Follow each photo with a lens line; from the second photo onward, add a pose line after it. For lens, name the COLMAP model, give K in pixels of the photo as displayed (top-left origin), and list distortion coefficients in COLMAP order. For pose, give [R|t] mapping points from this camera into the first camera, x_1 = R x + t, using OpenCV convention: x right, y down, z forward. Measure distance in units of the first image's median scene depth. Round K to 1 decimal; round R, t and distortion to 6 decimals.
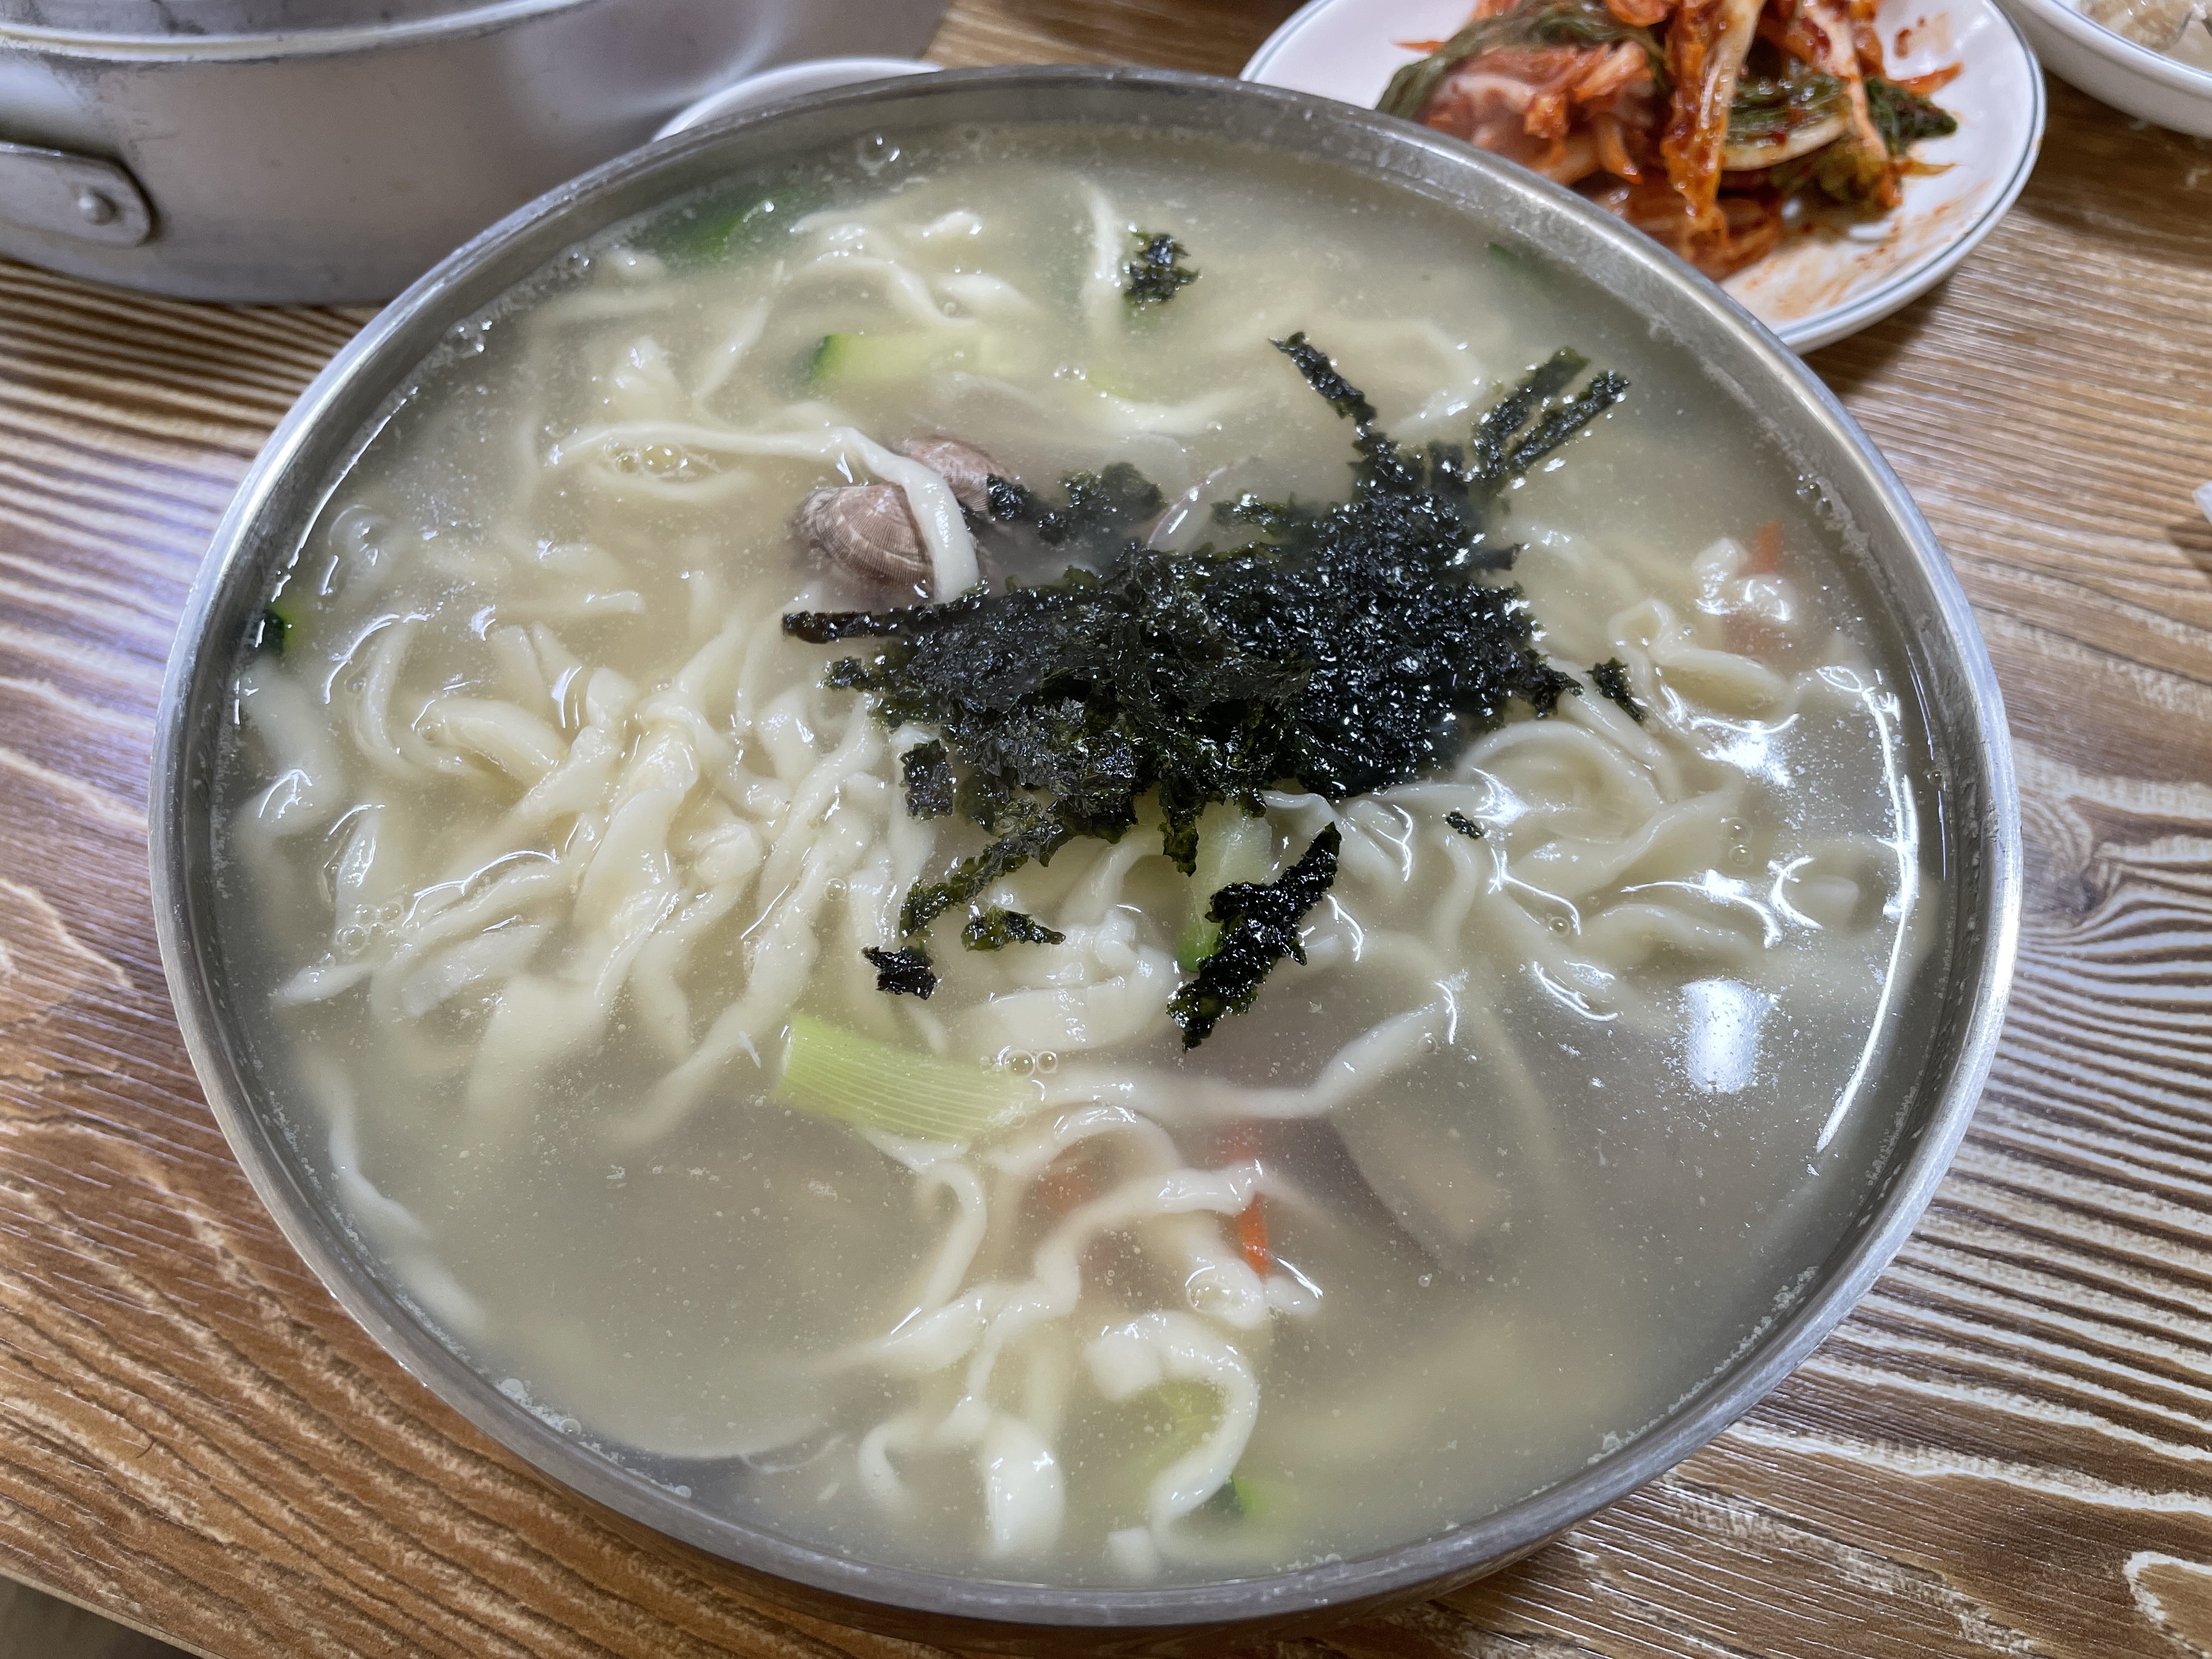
lens RADIAL K [[1765.8, 0, 1090.1], [0, 1765.8, 834.4], [0, 0, 1]] dist [0.075728, -0.121034]
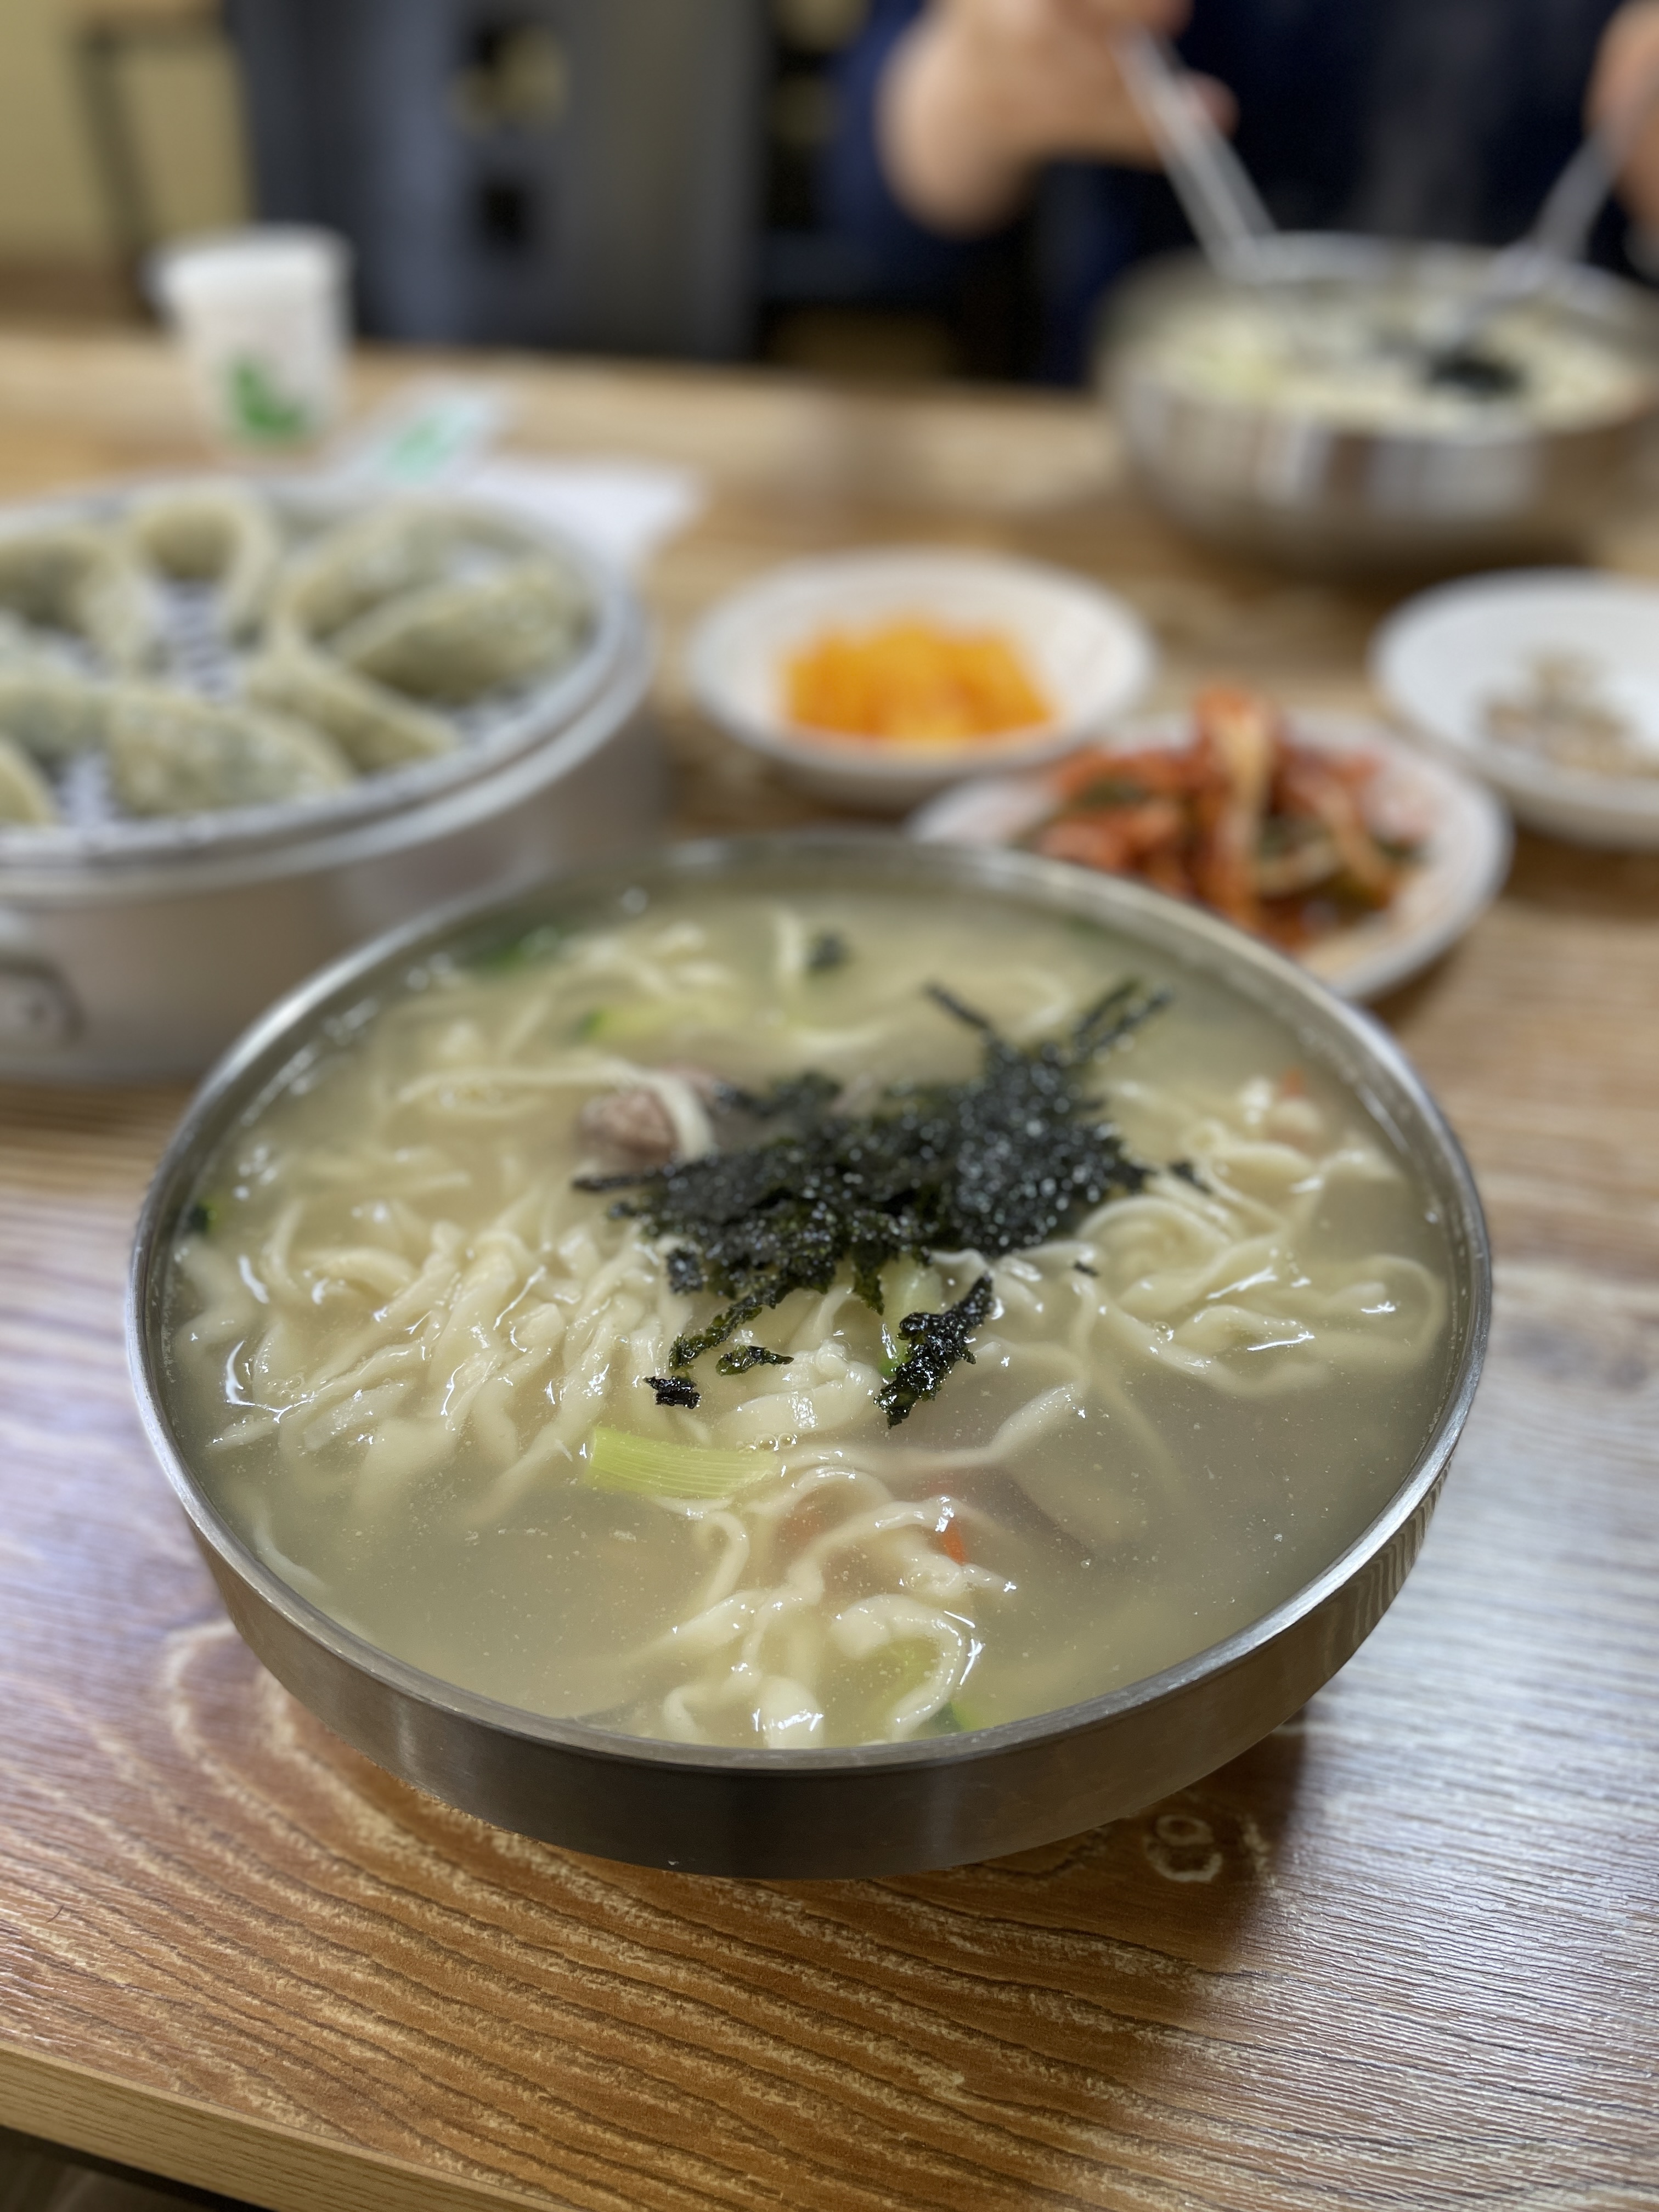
lens RADIAL K [[1765.8, 0, 812.3], [0, 1765.8, 1085.7], [0, 0, 1]] dist [0.075728, -0.121034]
pose [[0.996216, -0.086554, 0.007918, 0.006293], [0.083879, 0.933542, -0.348516, 0.291698], [0.022774, 0.347861, 0.937269, -0.287580]]
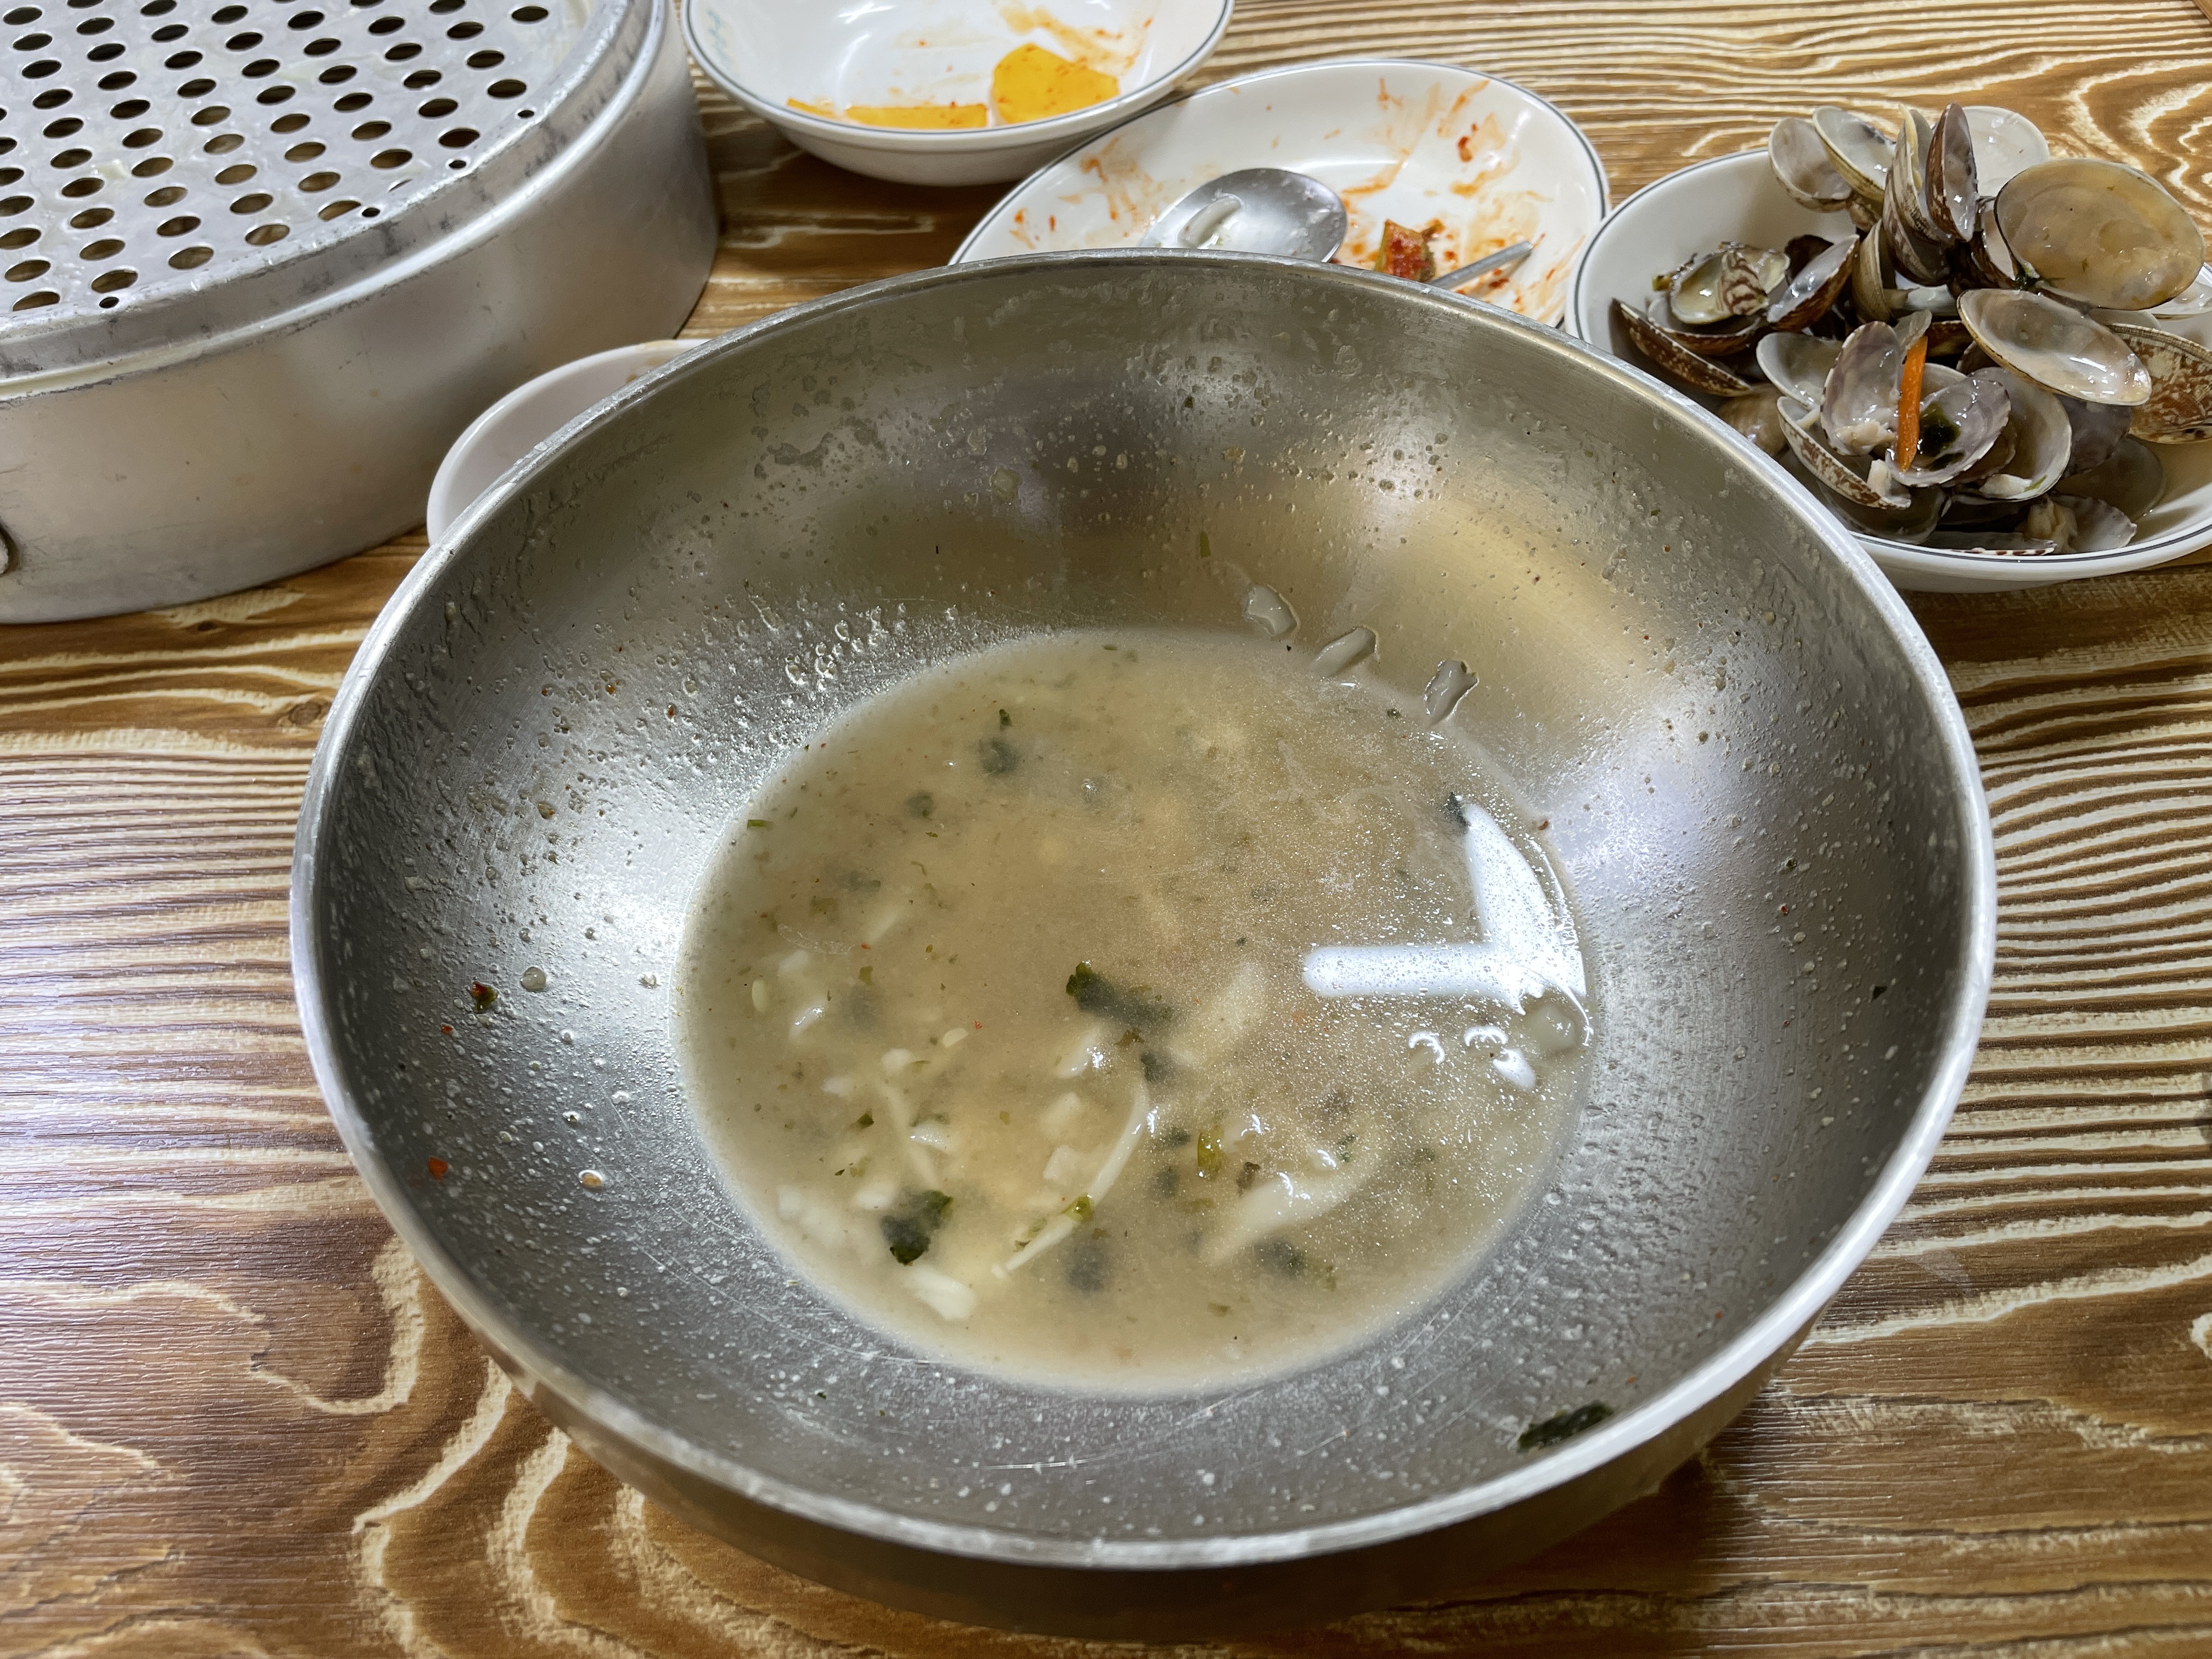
lens RADIAL K [[1765.8, 0, 1094.2], [0, 1765.8, 826.3], [0, 0, 1]] dist [0.075728, -0.121034]
pose [[0.943533, -0.296257, 0.148244, -0.123394], [0.313671, 0.942888, -0.112126, 0.032363], [-0.106559, 0.152295, 0.982574, -0.045607]]
